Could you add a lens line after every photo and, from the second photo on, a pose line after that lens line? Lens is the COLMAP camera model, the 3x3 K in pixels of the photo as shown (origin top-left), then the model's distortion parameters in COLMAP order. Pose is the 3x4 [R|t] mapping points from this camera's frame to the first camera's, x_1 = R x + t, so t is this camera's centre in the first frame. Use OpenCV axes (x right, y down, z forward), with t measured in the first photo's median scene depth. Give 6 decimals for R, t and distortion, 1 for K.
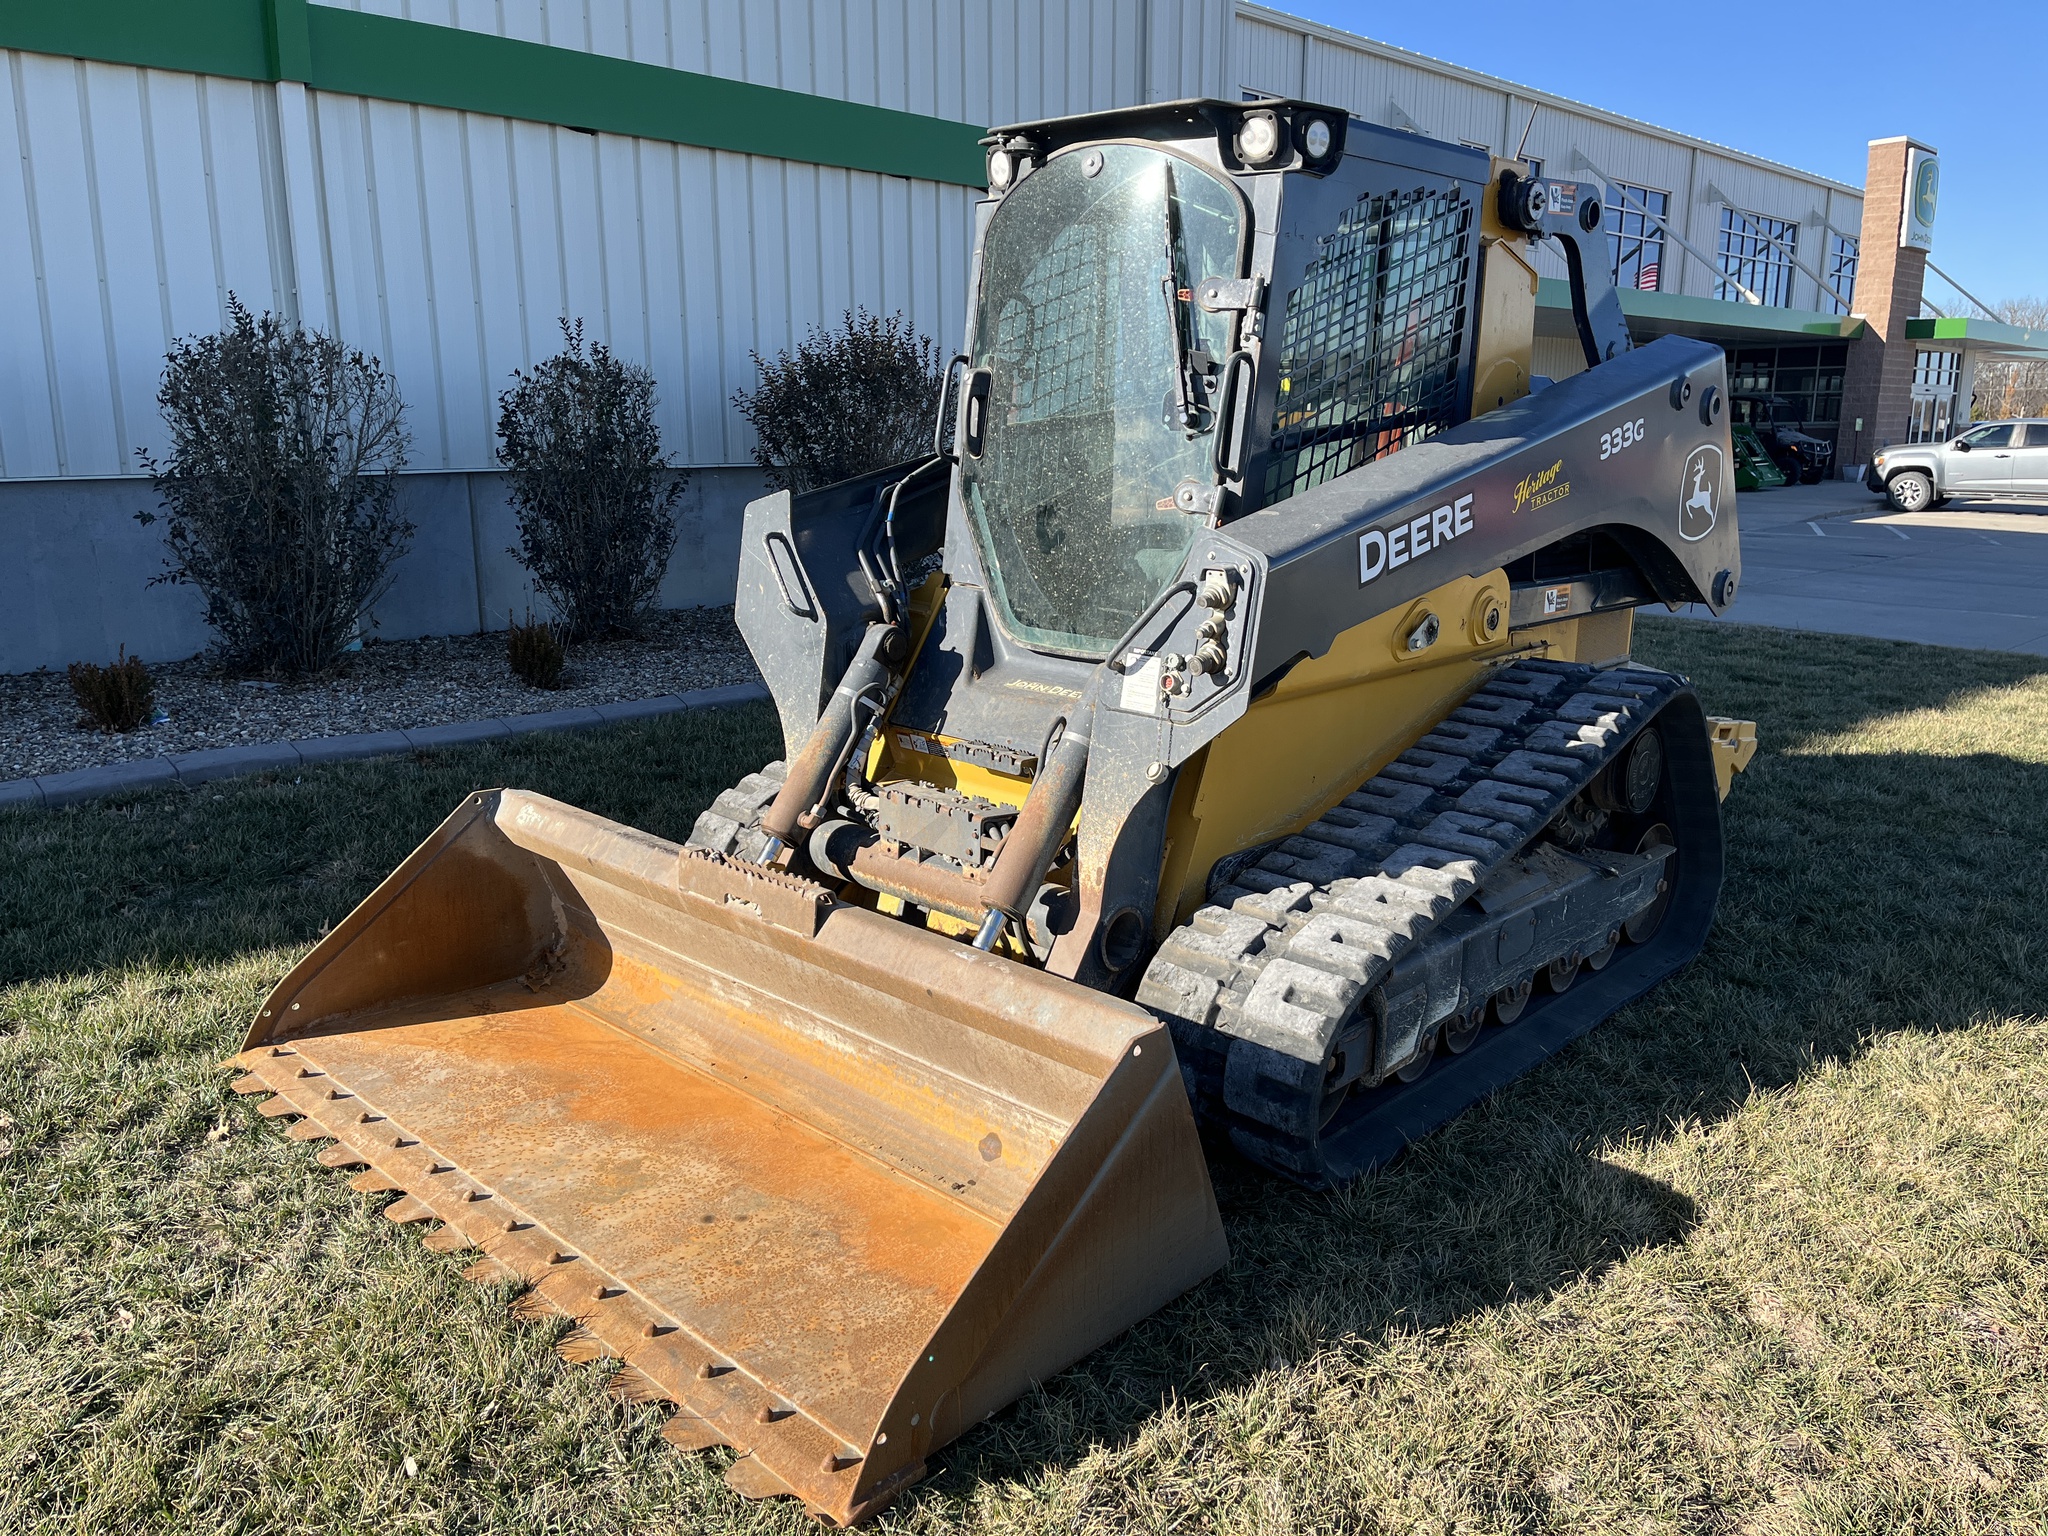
lens RADIAL K [[1549.8, 0, 1024.0], [0, 1549.8, 768.0], [0, 0, 1]] dist [0.072884, -0.104360]
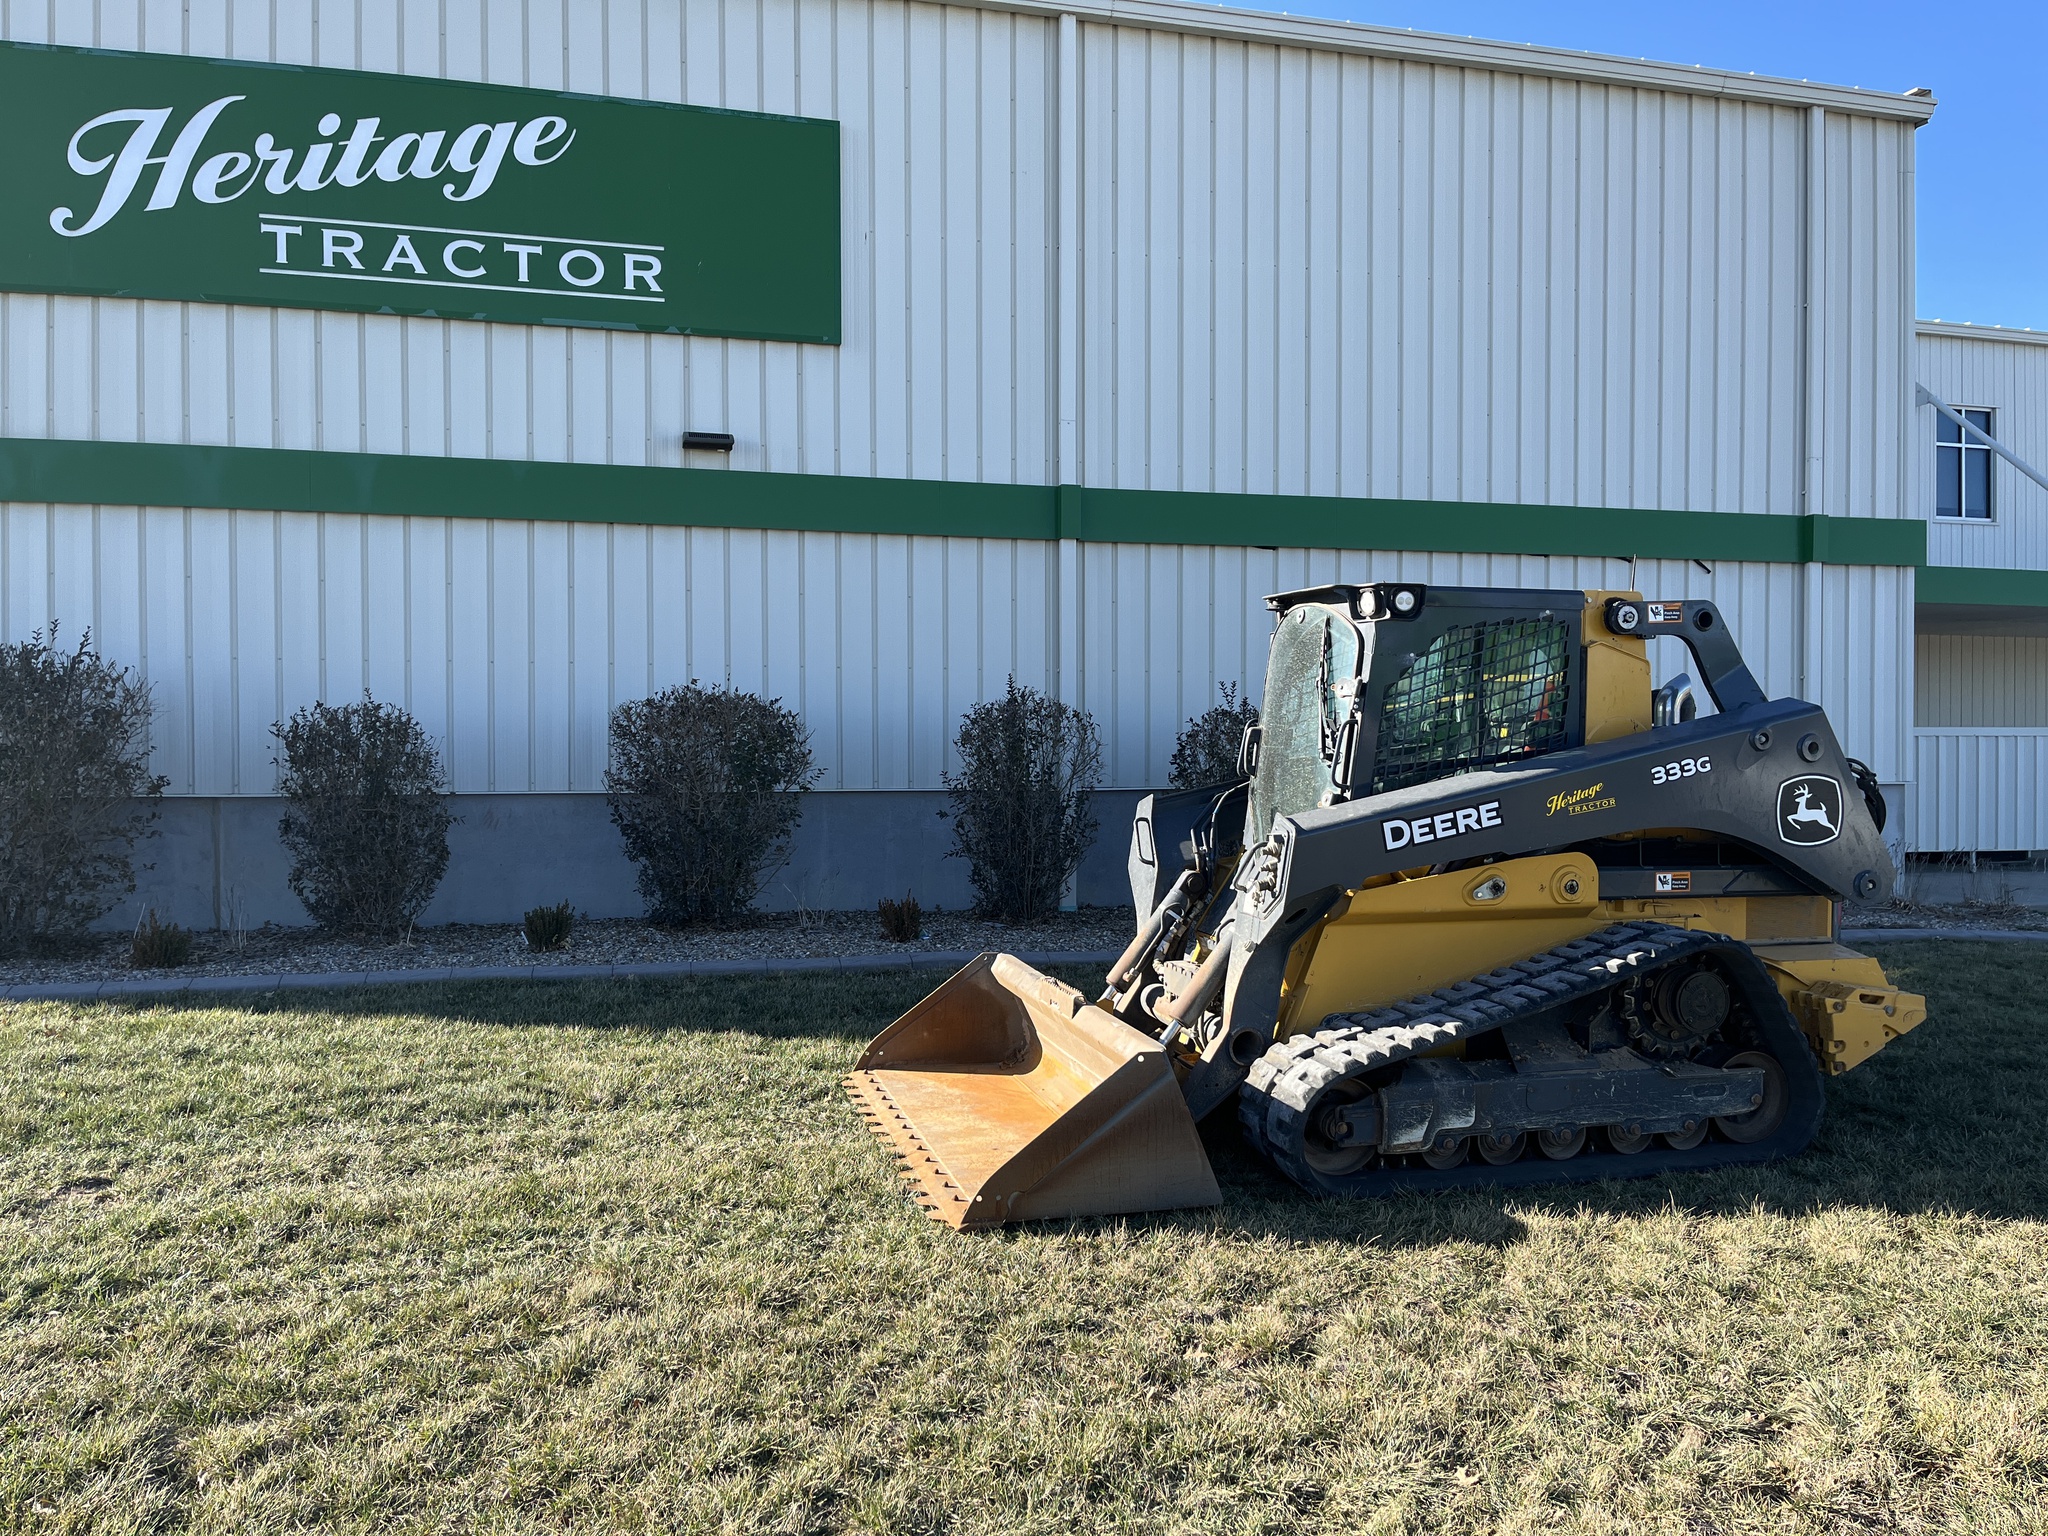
lens RADIAL K [[1530.5, 0, 1020.1], [0, 1530.5, 776.6], [0, 0, 1]] dist [0.041569, -0.003689]
pose [[0.855859, 0.008947, -0.517131, 0.653387], [-0.111988, 0.979337, -0.168398, 0.117046], [0.504939, 0.202037, 0.839177, -0.567771]]
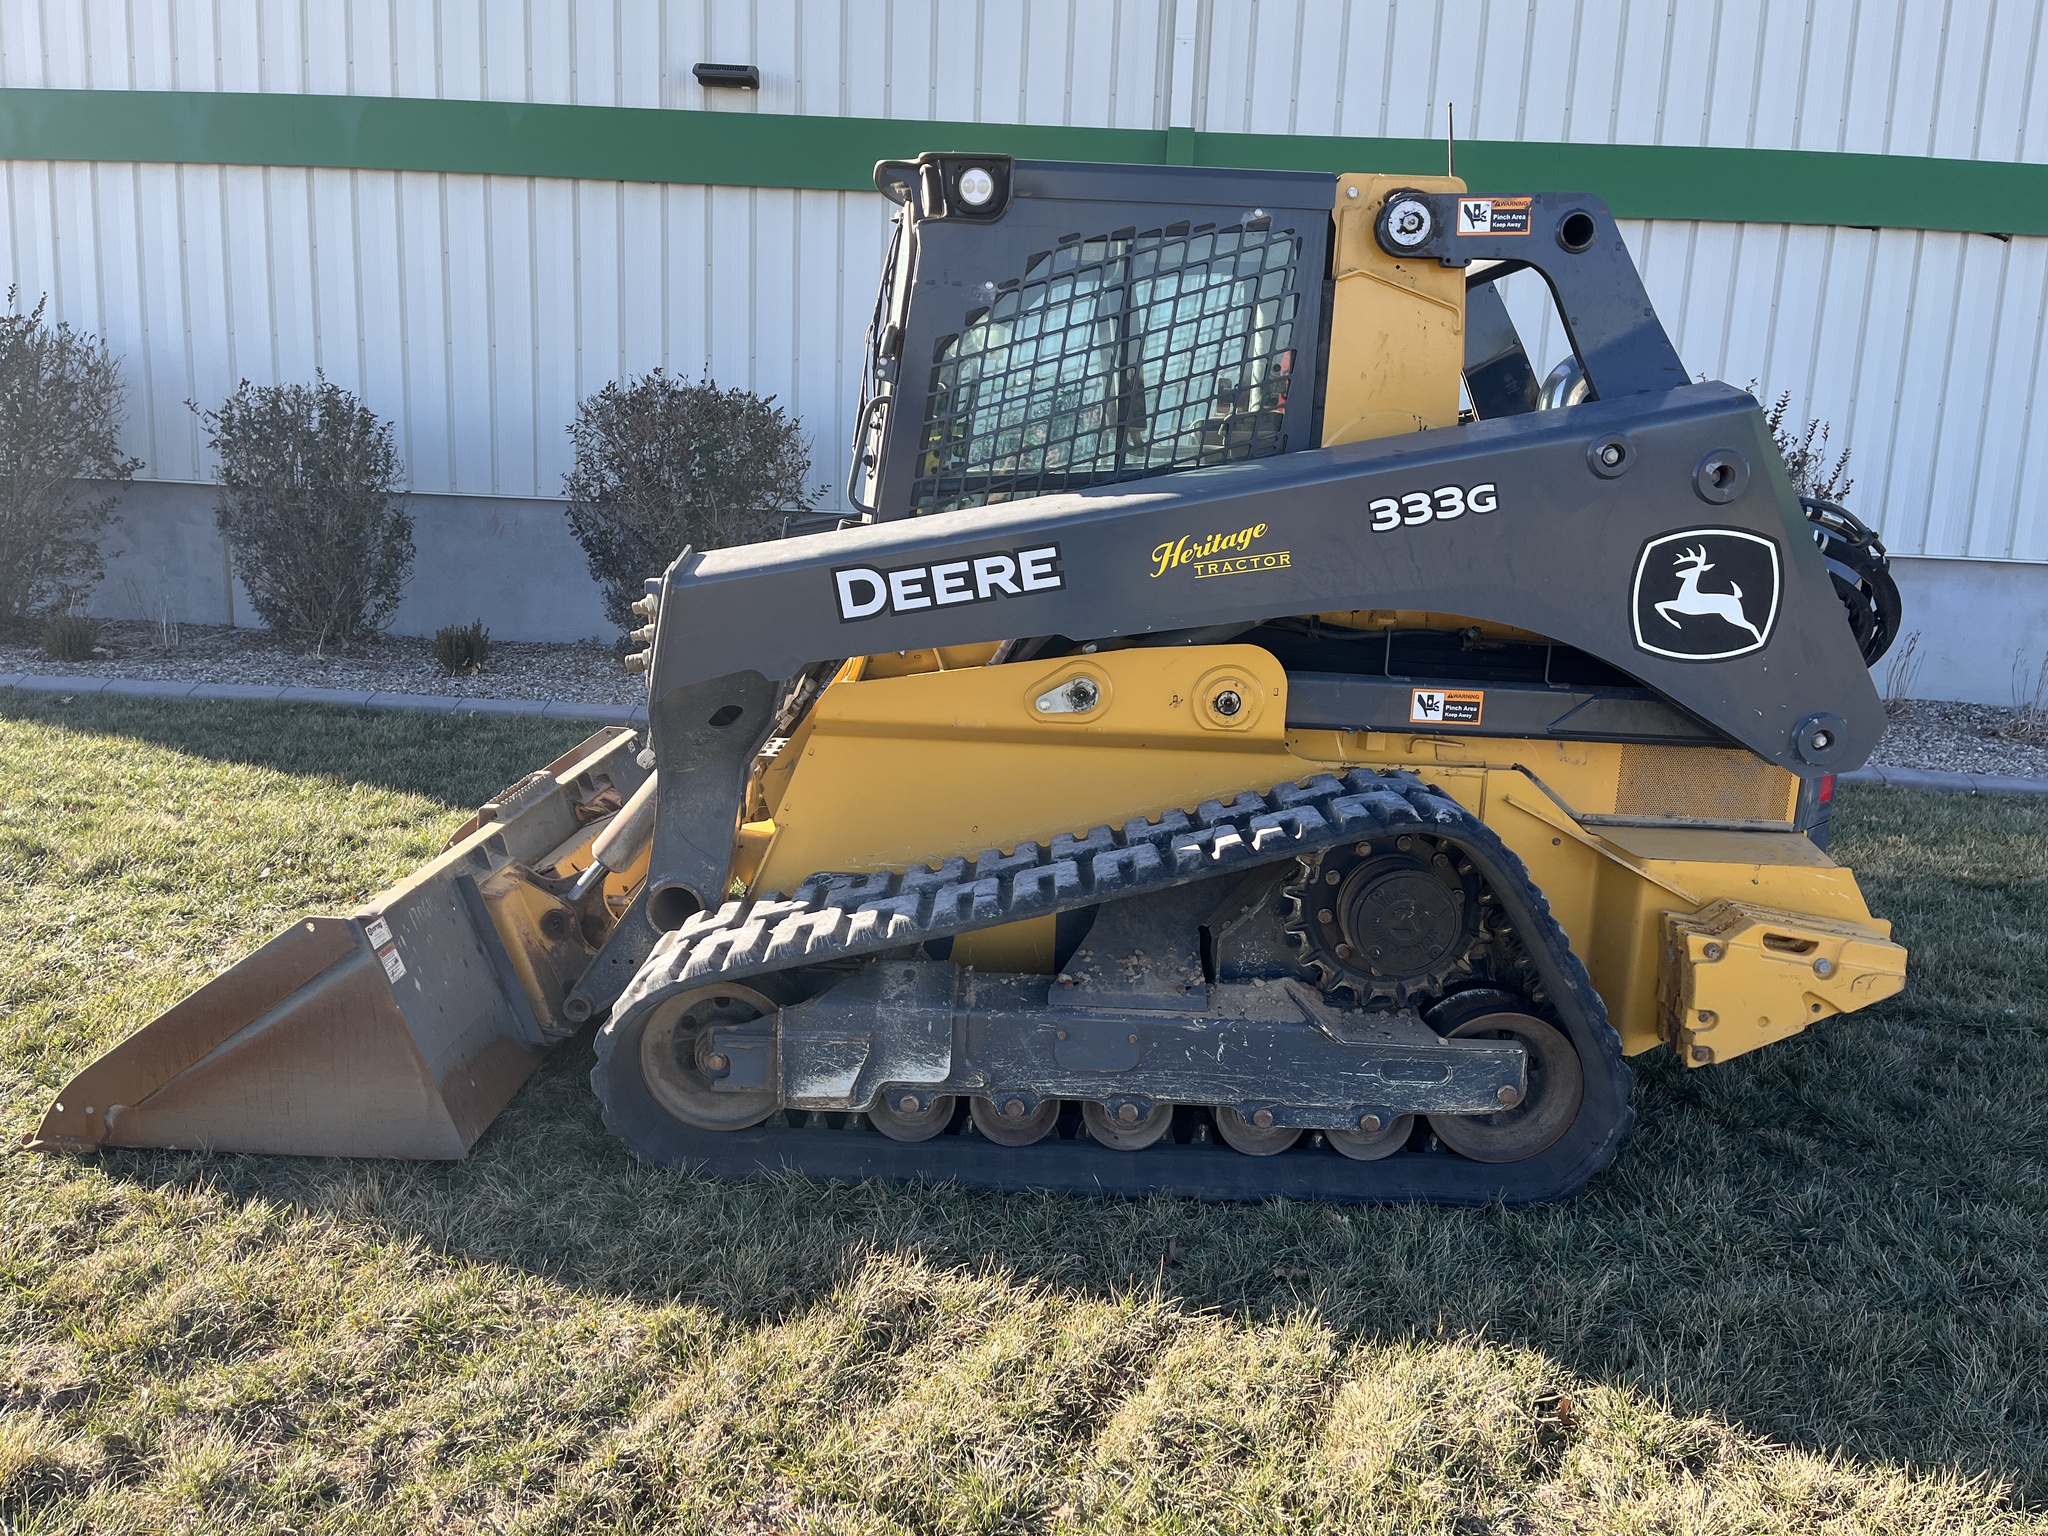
lens RADIAL K [[1538.1, 0, 1004.5], [0, 1538.1, 775.7], [0, 0, 1]] dist [0.077849, -0.100119]
pose [[0.678324, 0.167009, -0.715531, 0.900687], [-0.200150, 0.978998, 0.038760, -0.068219], [0.706976, 0.116922, 0.697505, 0.333627]]
